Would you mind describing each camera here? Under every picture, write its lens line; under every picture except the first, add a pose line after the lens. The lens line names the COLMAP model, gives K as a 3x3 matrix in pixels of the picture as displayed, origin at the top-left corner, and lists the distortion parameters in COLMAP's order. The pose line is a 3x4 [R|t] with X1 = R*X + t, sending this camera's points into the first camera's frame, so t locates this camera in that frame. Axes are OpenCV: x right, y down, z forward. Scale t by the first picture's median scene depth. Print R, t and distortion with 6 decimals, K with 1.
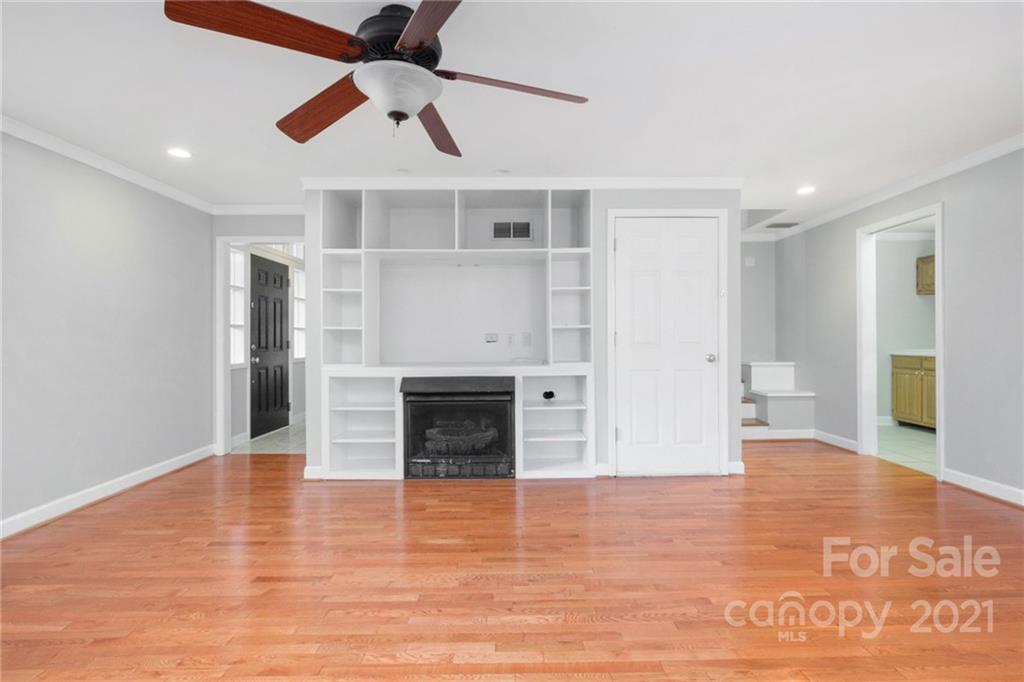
lens RADIAL K [[487.1, 0, 538.9], [0, 487.1, 322.6], [0, 0, 1]] dist [0.000039, -0.000301]
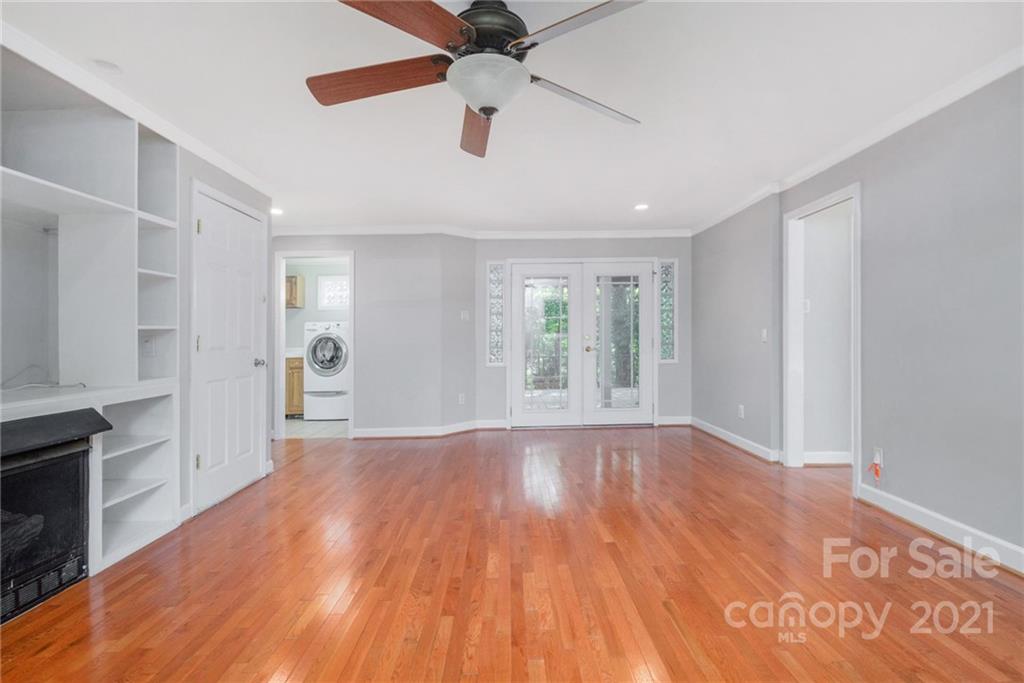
lens RADIAL K [[483.0, 0, 518.2], [0, 483.0, 339.4], [0, 0, 1]] dist [0.023119, -0.000533]
pose [[0.034008, 0.002656, 0.999418, -0.642970], [-0.026108, 0.999658, -0.001768, 0.013638], [-0.999081, -0.026032, 0.034065, 0.457376]]
